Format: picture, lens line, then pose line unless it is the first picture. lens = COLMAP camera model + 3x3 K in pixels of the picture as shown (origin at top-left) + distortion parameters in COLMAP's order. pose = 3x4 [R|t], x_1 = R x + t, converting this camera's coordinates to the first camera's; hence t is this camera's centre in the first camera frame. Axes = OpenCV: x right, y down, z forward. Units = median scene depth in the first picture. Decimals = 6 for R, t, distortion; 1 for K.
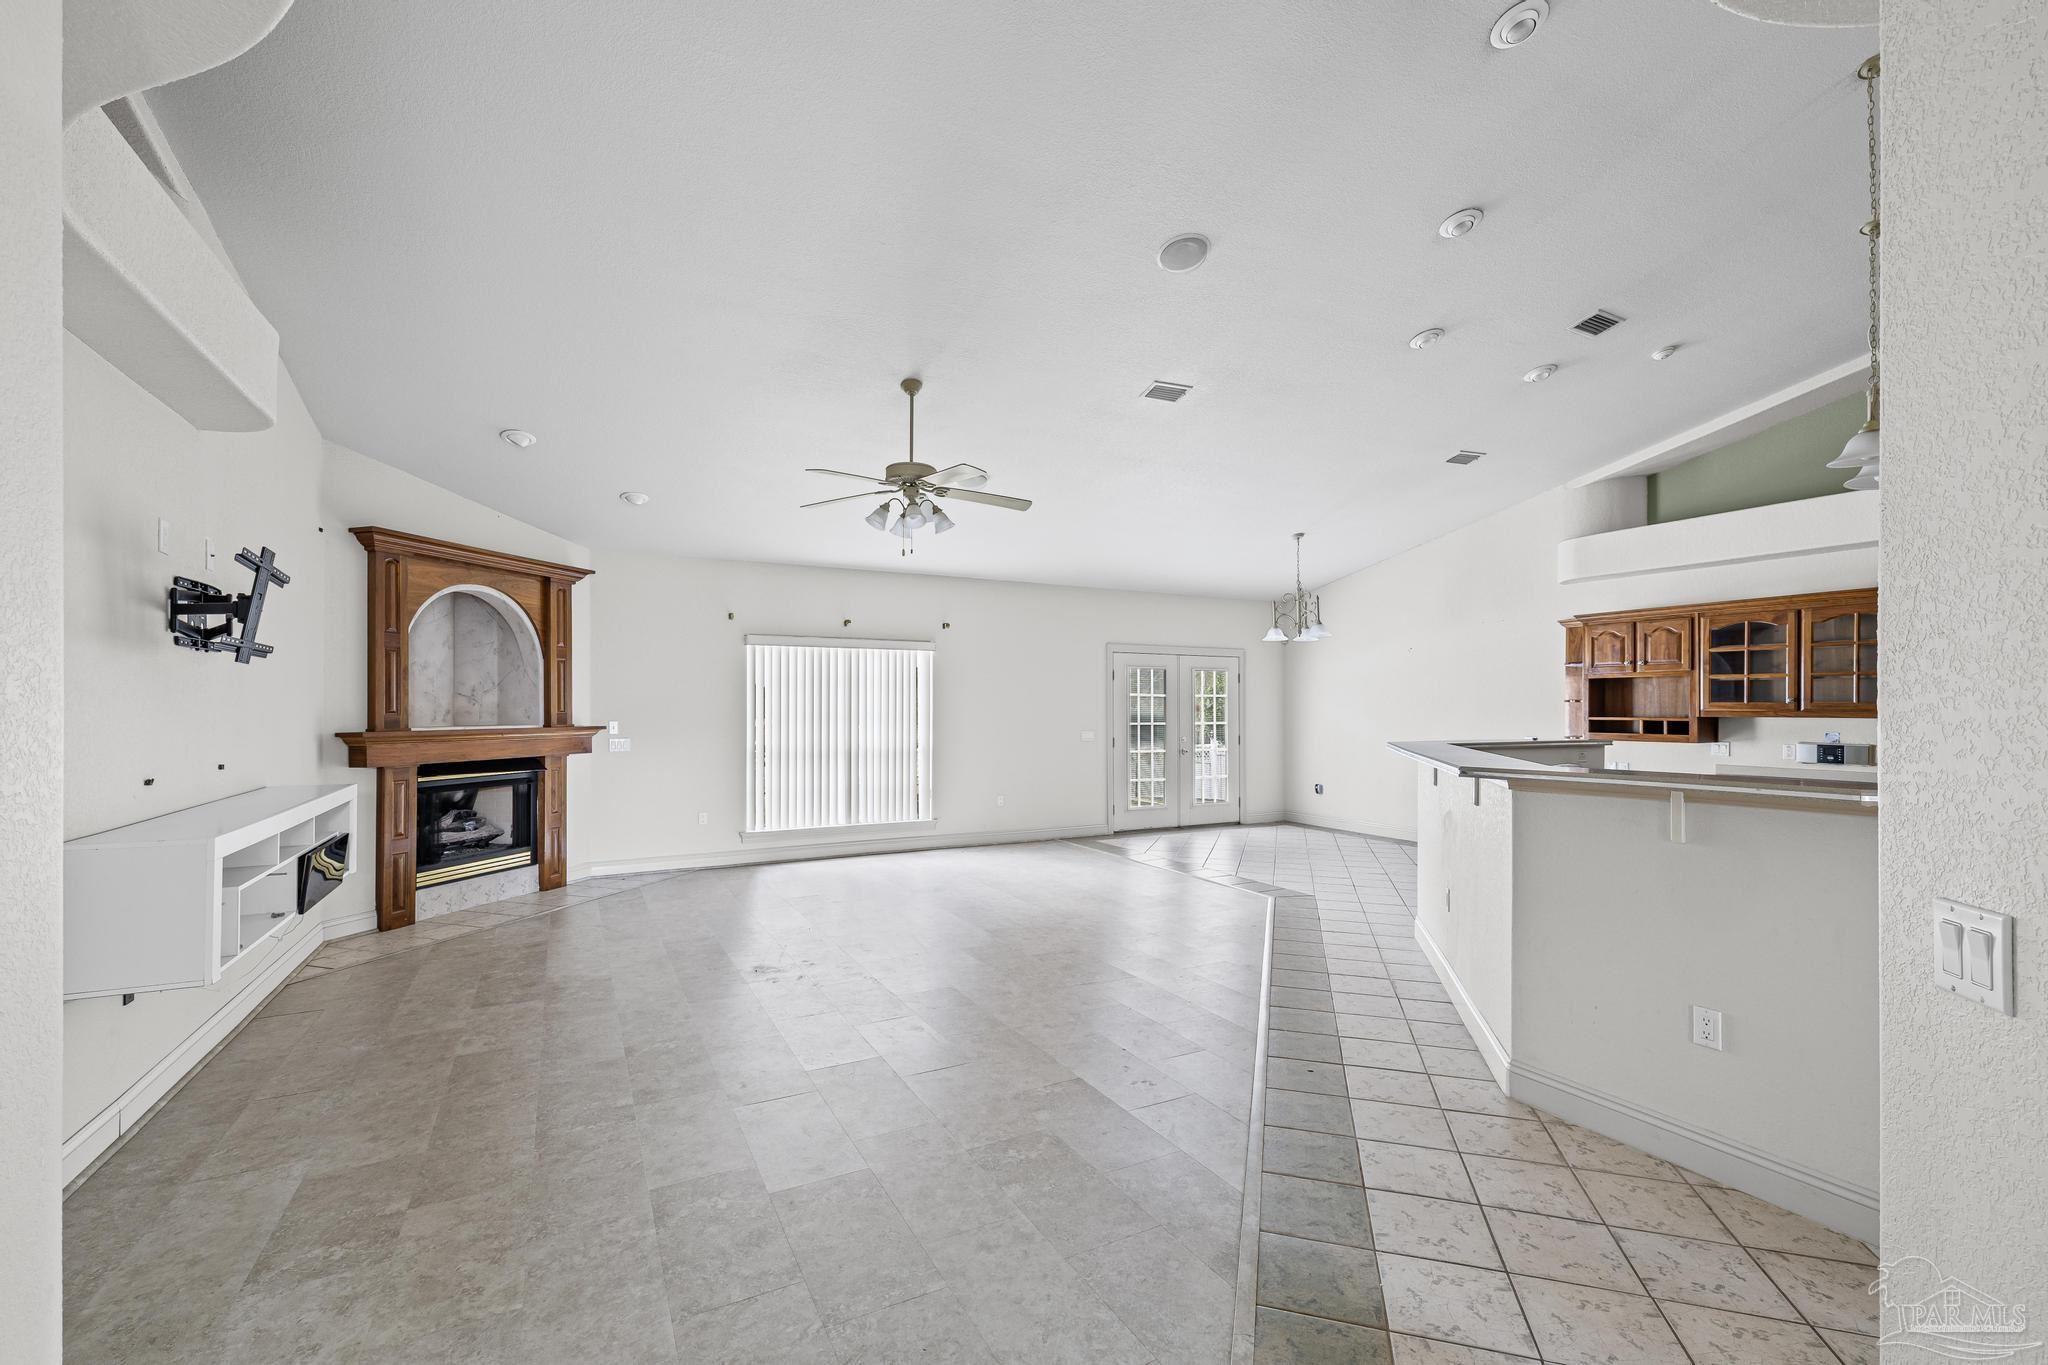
lens RADIAL K [[856.0, 0, 1017.8], [0, 856.0, 699.1], [0, 0, 1]] dist [0.001599, -0.000136]
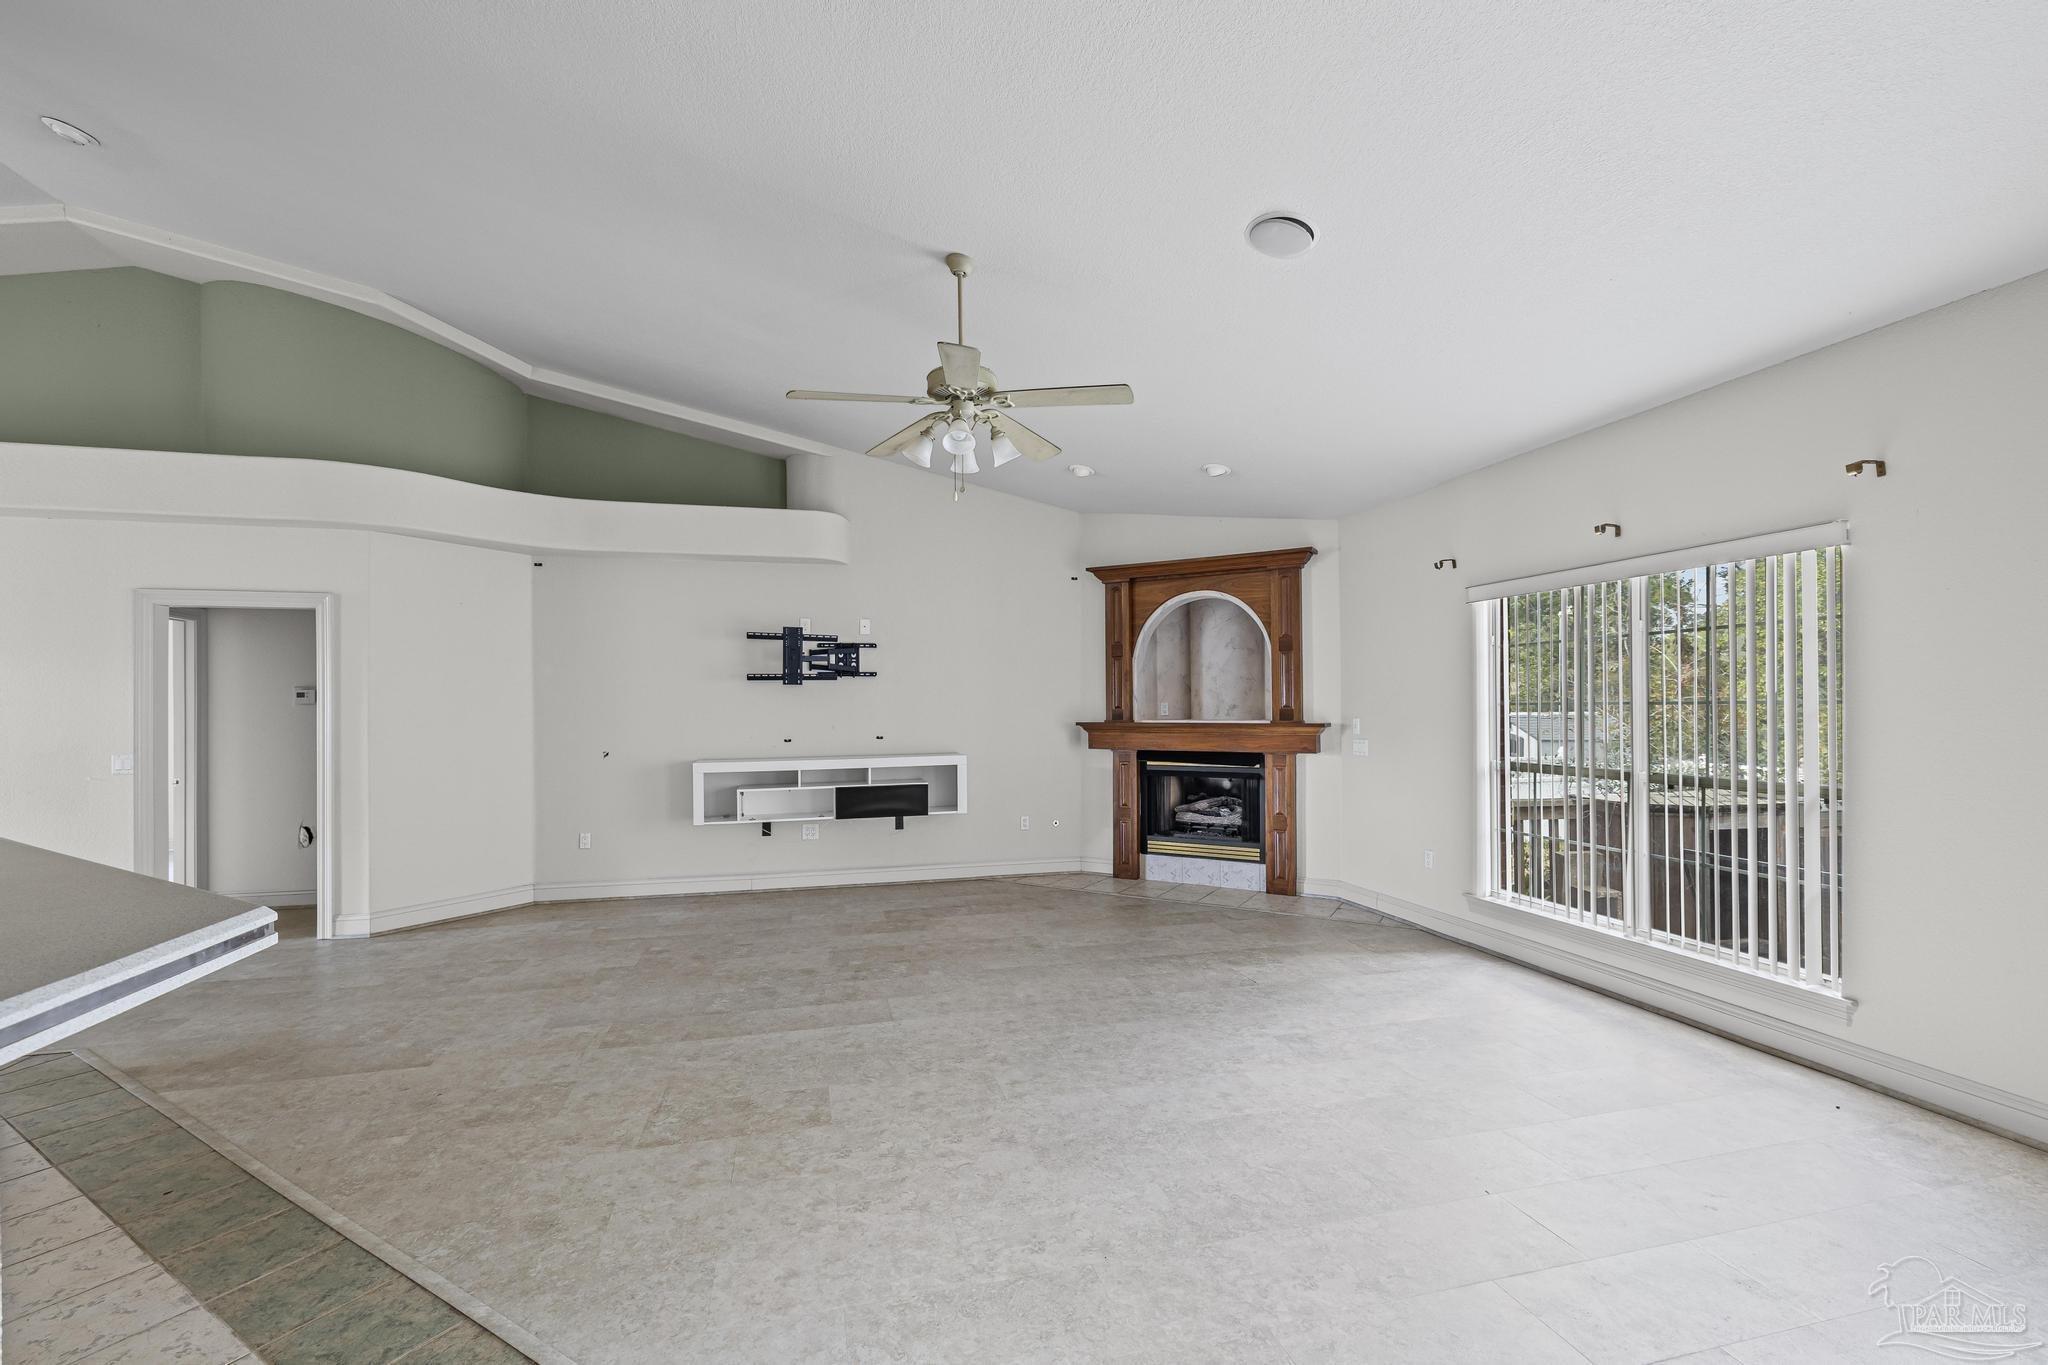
lens RADIAL K [[856.0, 0, 1017.8], [0, 856.0, 699.1], [0, 0, 1]] dist [0.001599, -0.000136]
pose [[-0.228883, -0.005463, -0.973439, 0.476511], [0.019259, 0.999763, -0.010139, 0.011017], [0.973263, -0.021068, -0.228724, 1.001620]]
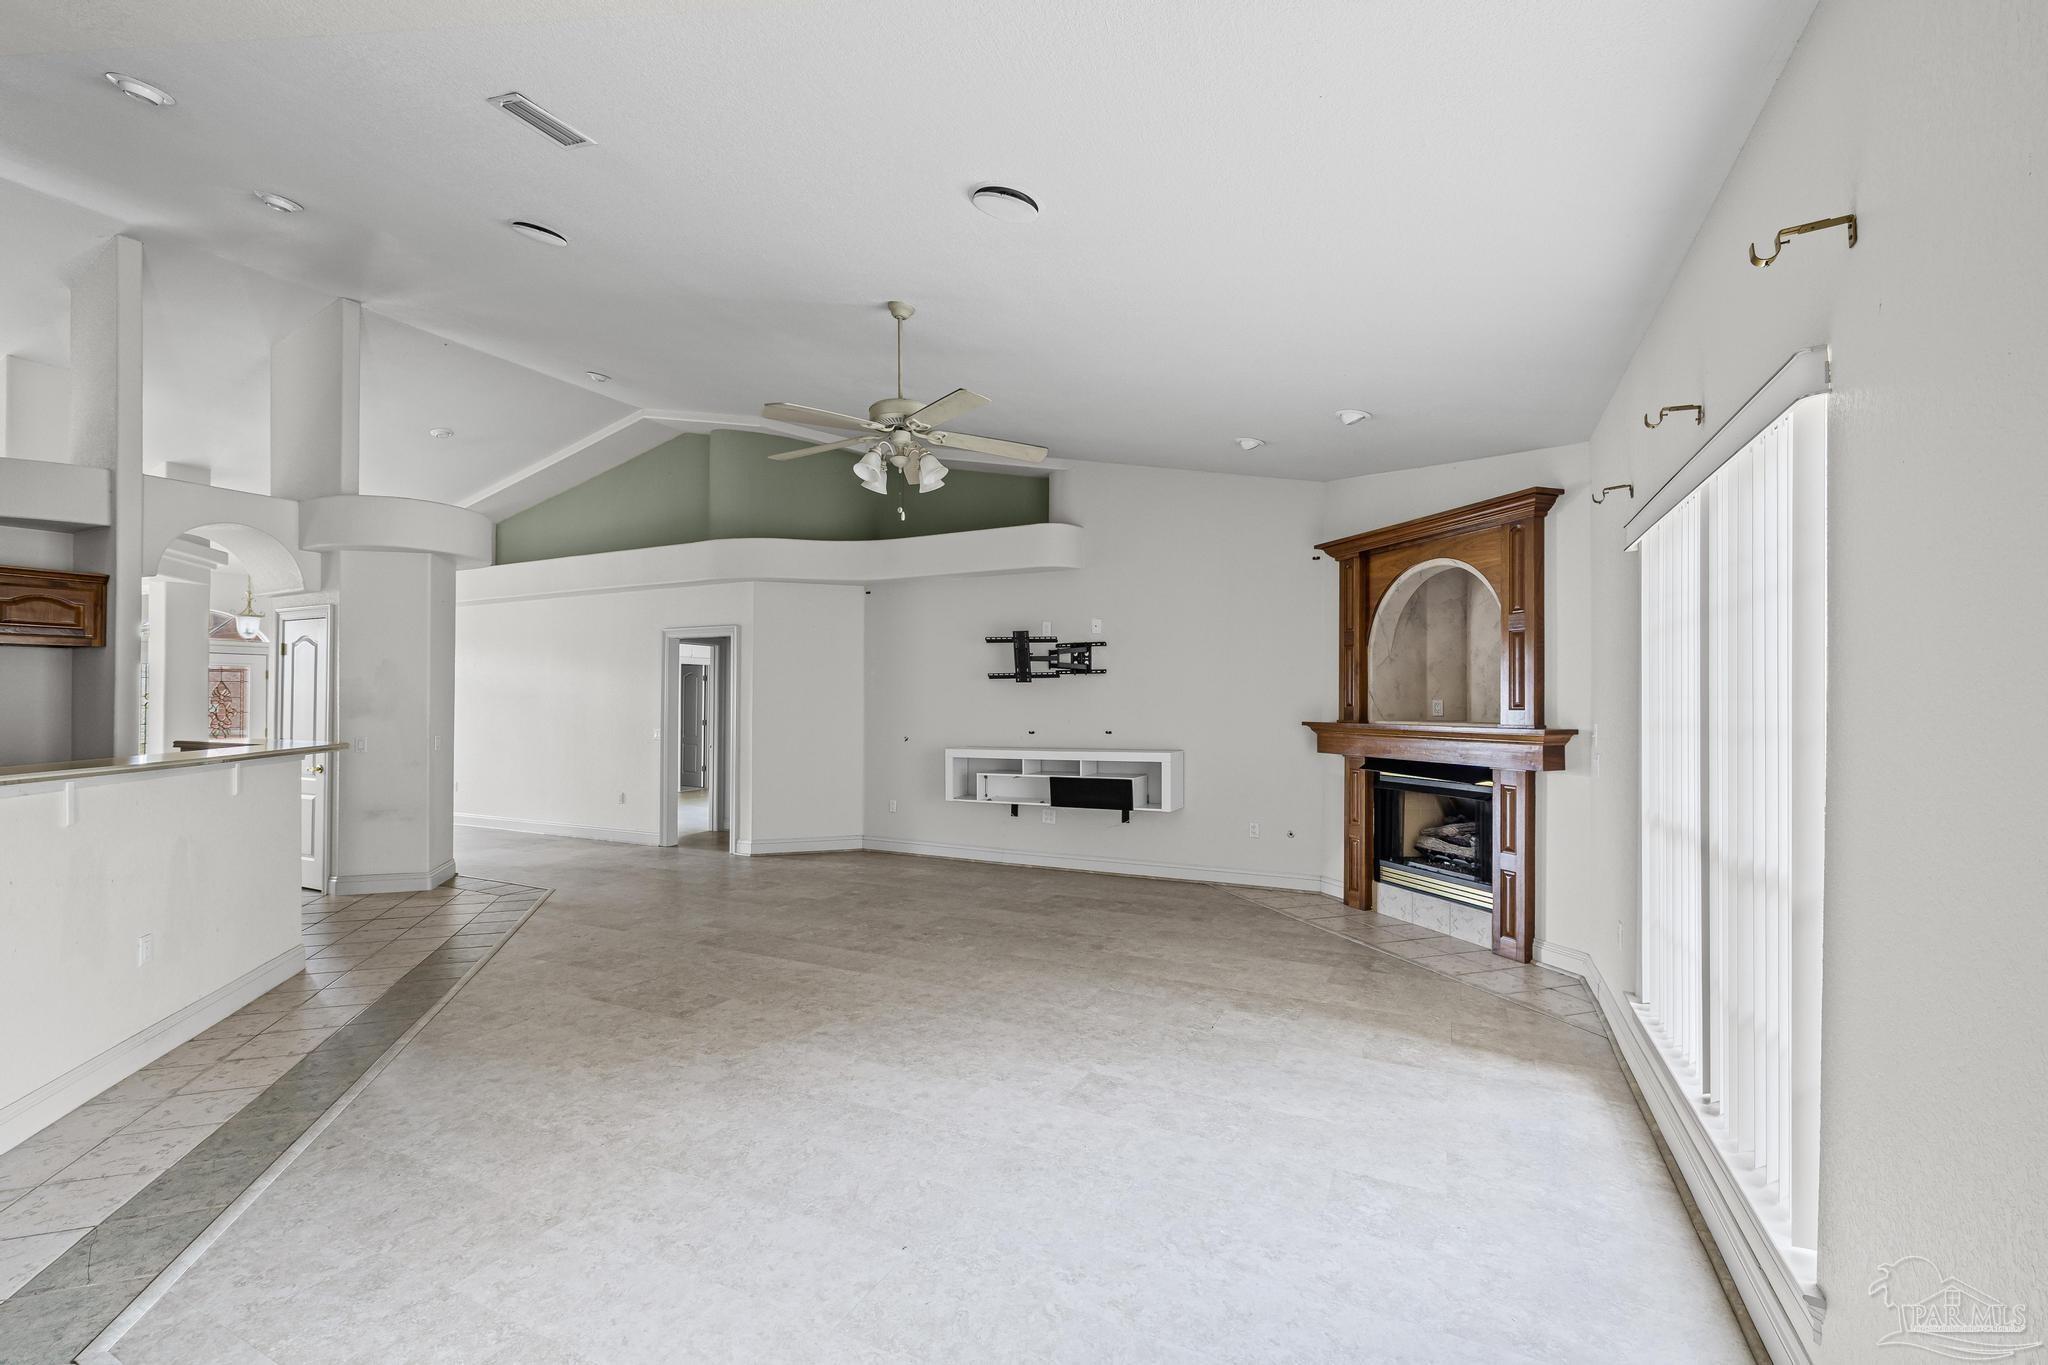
lens RADIAL K [[862.6, 0, 1022.5], [0, 862.6, 693.0], [0, 0, 1]] dist [0.001775, -0.000058]
pose [[-0.811022, -0.004493, -0.584999, 0.215128], [0.009392, 0.999742, -0.020698, 0.015986], [0.584941, -0.022281, -0.810770, 1.436299]]
